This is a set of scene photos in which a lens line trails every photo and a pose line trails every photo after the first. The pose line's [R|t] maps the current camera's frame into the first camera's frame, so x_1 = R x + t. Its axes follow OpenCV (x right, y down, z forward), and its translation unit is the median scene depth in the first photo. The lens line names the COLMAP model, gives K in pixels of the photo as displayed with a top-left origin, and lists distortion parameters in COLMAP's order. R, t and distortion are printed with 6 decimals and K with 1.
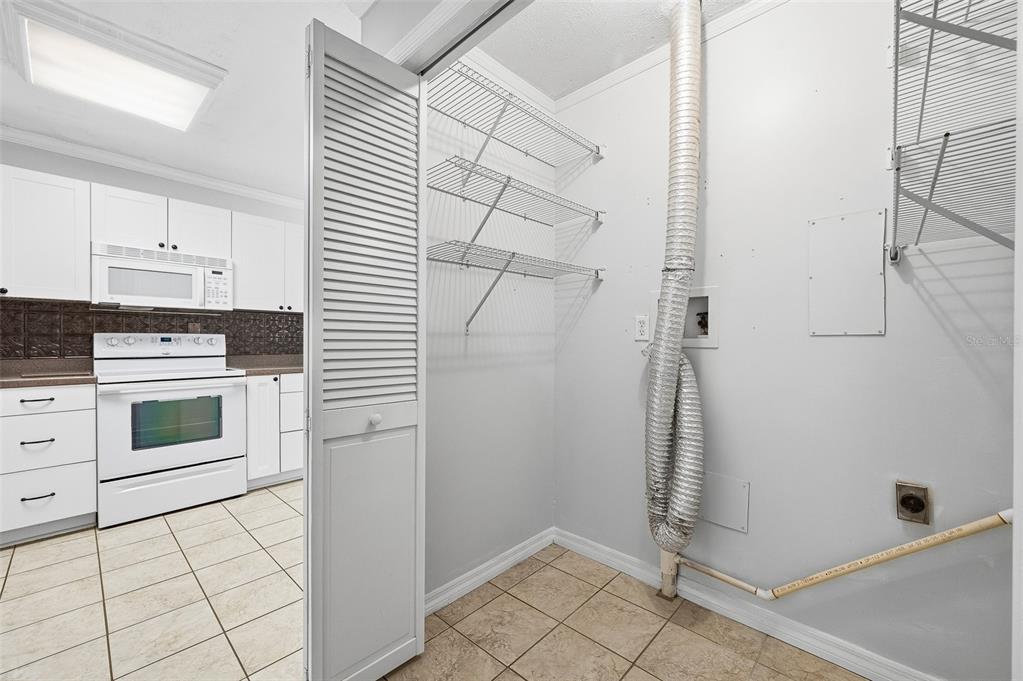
lens RADIAL K [[407.2, 0, 515.5], [0, 407.2, 344.3], [0, 0, 1]] dist [-0.002209, 0.001199]
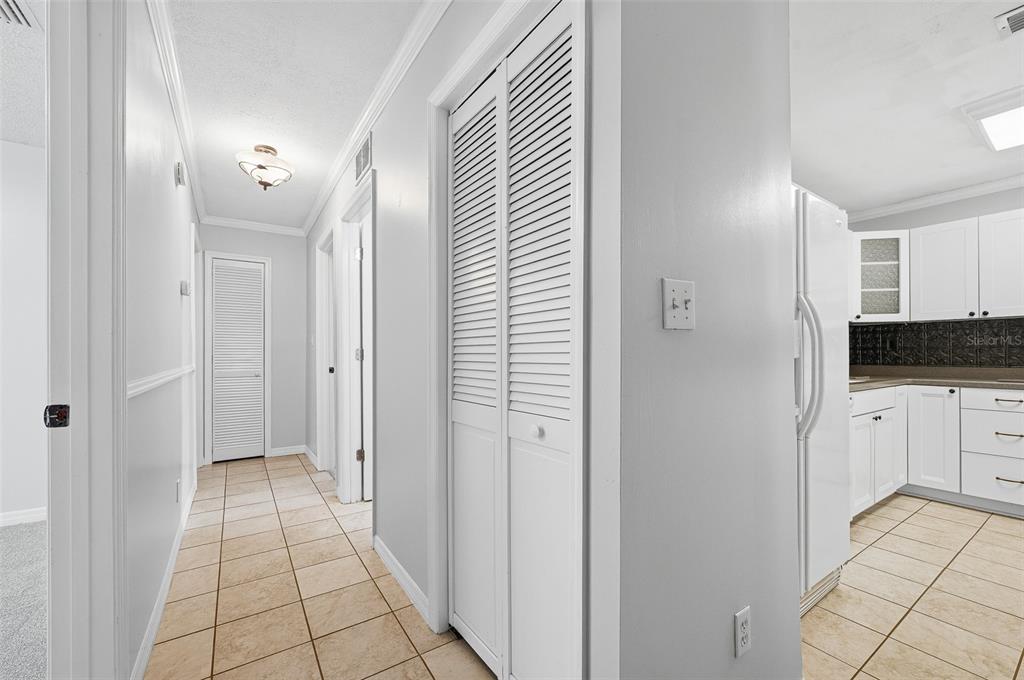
lens RADIAL K [[417.8, 0, 506.8], [0, 417.8, 353.2], [0, 0, 1]] dist [-0.002497, -0.000160]
pose [[-0.232921, -0.007780, -0.972464, 0.305679], [-0.004323, 0.999966, -0.006965, 0.008643], [0.972486, 0.002582, -0.232947, -0.134775]]
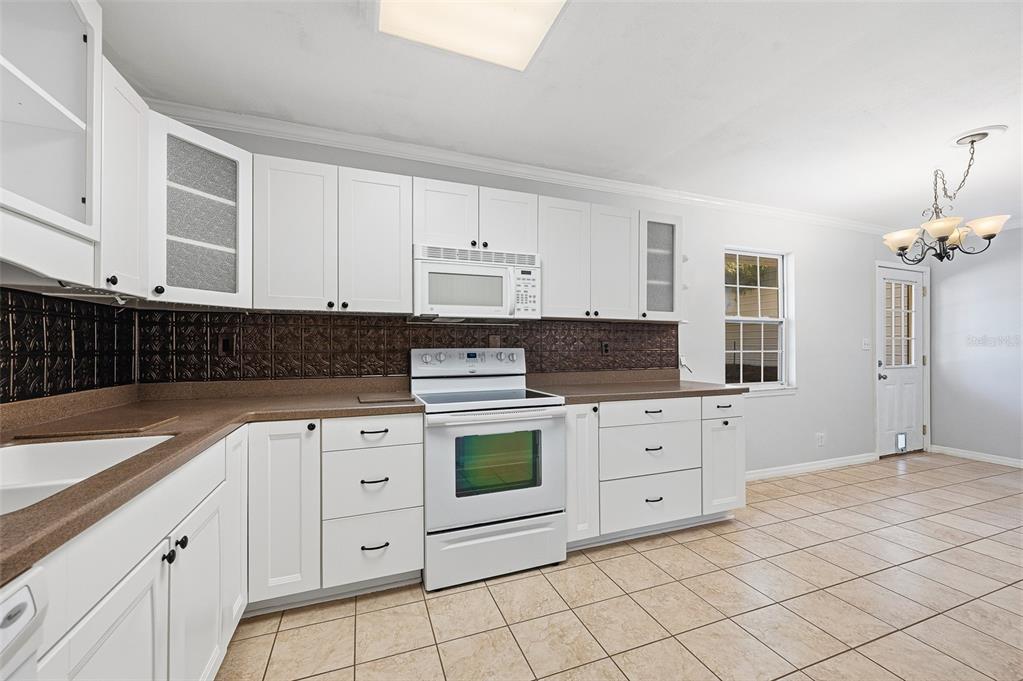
lens RADIAL K [[407.2, 0, 519.5], [0, 407.2, 345.4], [0, 0, 1]] dist [-0.002209, 0.001199]
pose [[0.898881, -0.004719, -0.438167, -0.420278], [0.001353, 0.999967, -0.007995, -0.027578], [0.438190, 0.006594, 0.898858, 0.292290]]
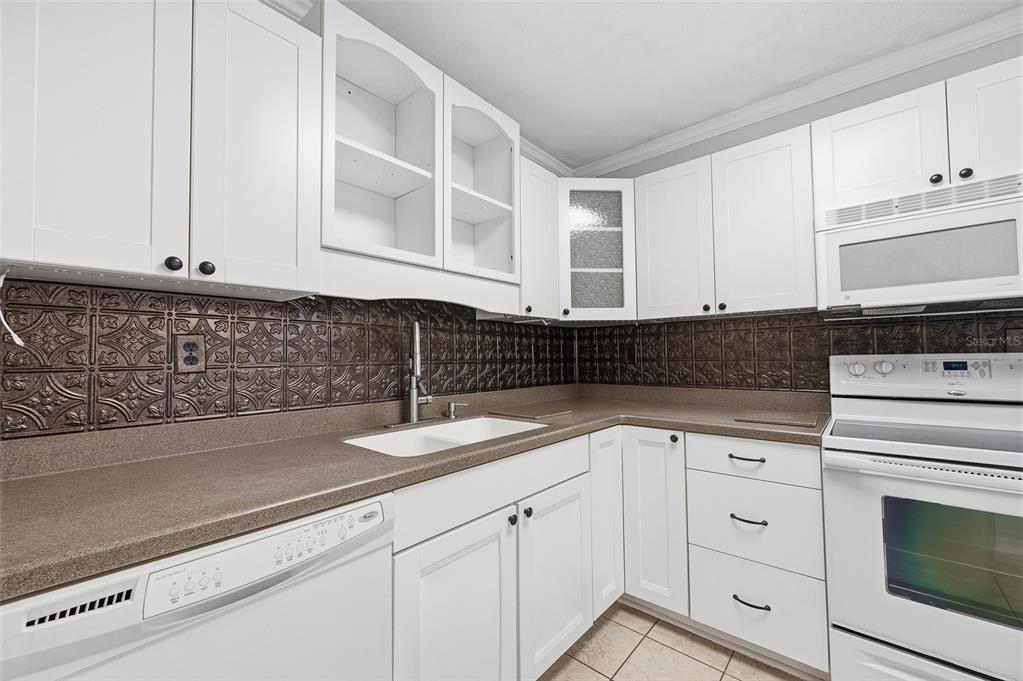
lens RADIAL K [[407.2, 0, 507.0], [0, 407.2, 344.6], [0, 0, 1]] dist [-0.002209, 0.001199]
pose [[0.021356, -0.032841, -0.999232, -0.388109], [0.008590, 0.999429, -0.032664, -0.028106], [0.999735, -0.007886, 0.021626, 0.460131]]
